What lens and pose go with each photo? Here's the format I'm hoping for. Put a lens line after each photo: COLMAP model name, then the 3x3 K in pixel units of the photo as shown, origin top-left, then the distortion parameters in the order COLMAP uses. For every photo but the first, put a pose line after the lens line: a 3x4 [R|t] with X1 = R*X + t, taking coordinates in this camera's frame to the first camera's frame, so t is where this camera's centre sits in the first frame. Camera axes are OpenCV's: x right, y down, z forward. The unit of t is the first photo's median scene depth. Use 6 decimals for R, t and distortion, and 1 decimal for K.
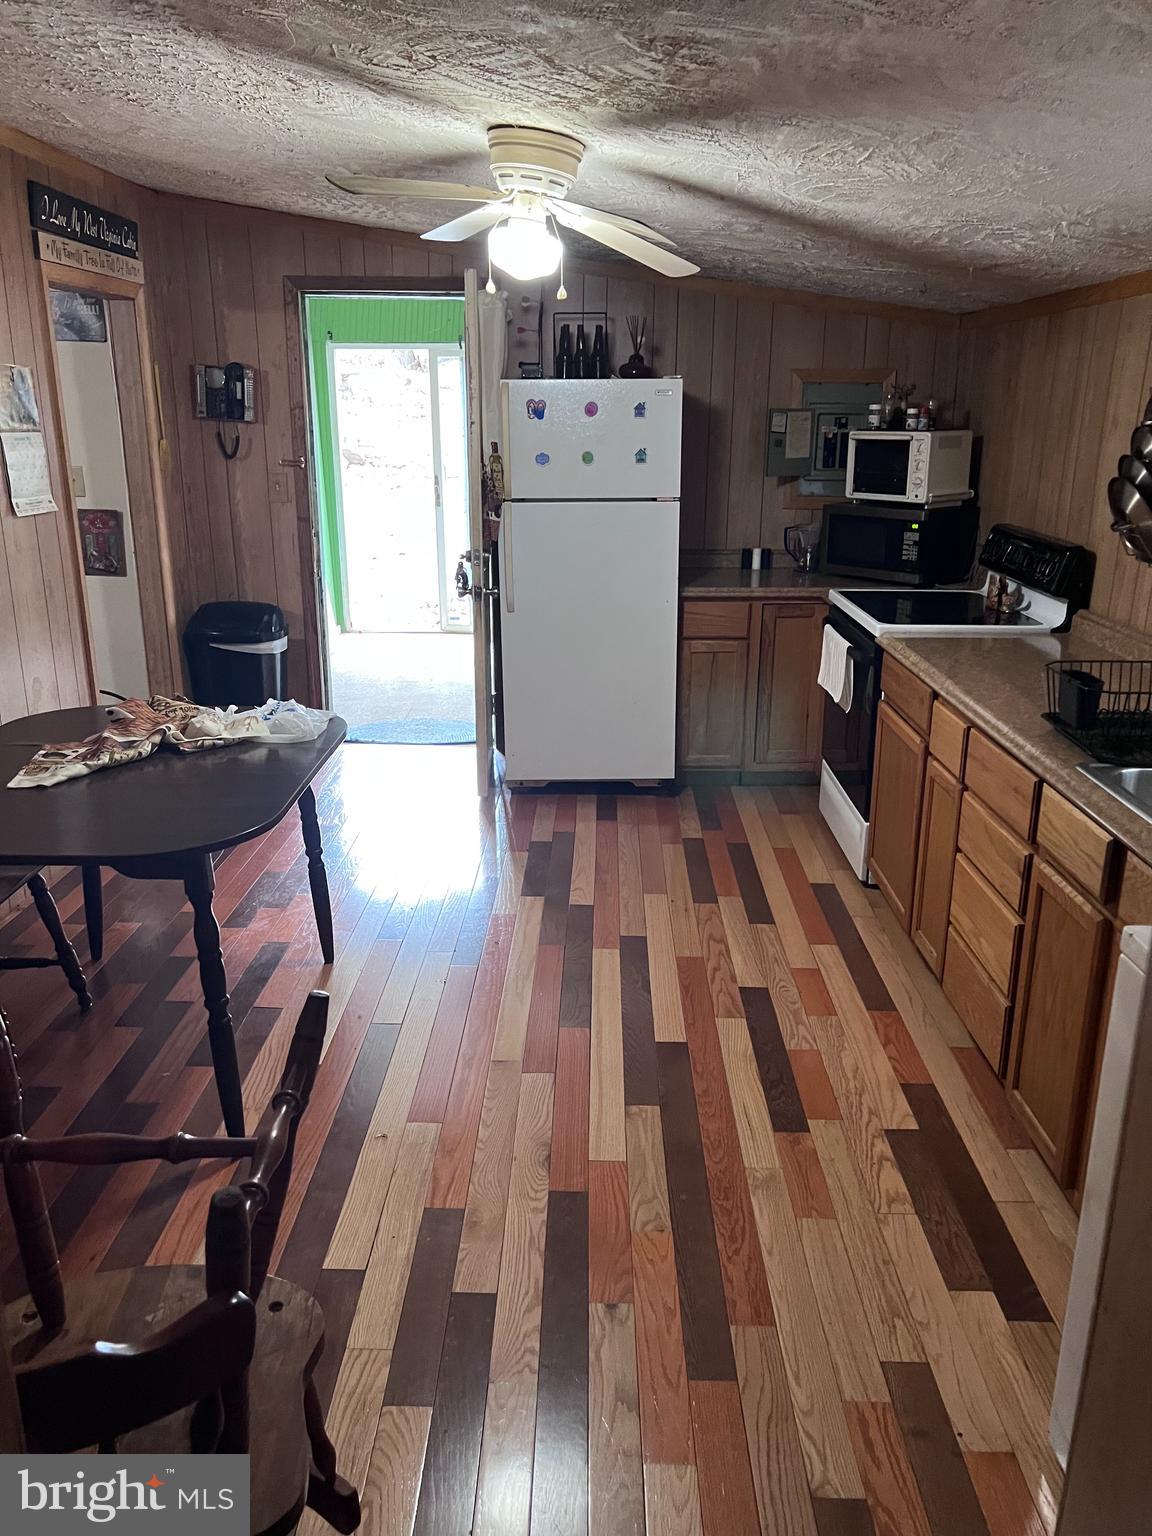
lens RADIAL K [[1142.5, 0, 585.8], [0, 1142.5, 762.2], [0, 0, 1]] dist [0.027546, -0.027612]
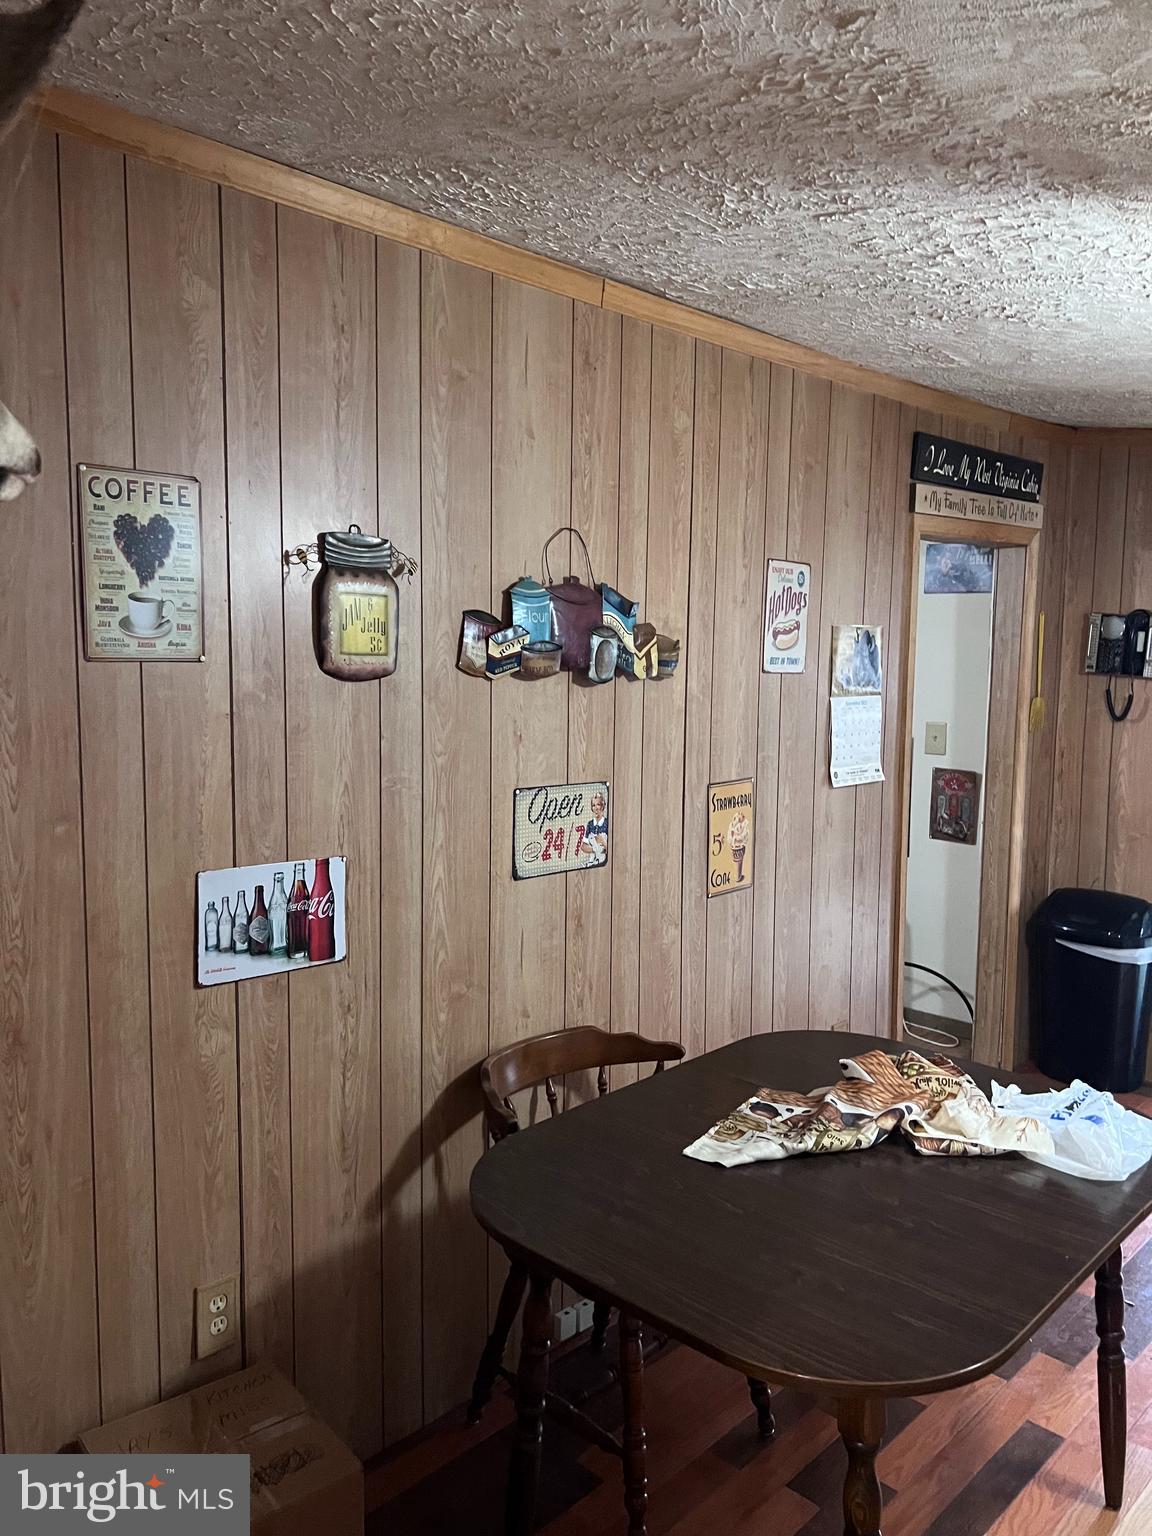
lens RADIAL K [[1142.5, 0, 584.5], [0, 1142.5, 775.9], [0, 0, 1]] dist [0.027546, -0.027612]
pose [[0.722374, 0.074255, -0.687504, -0.024108], [-0.199102, 0.974450, -0.103954, -0.097066], [0.662219, 0.211977, 0.718702, 0.243553]]
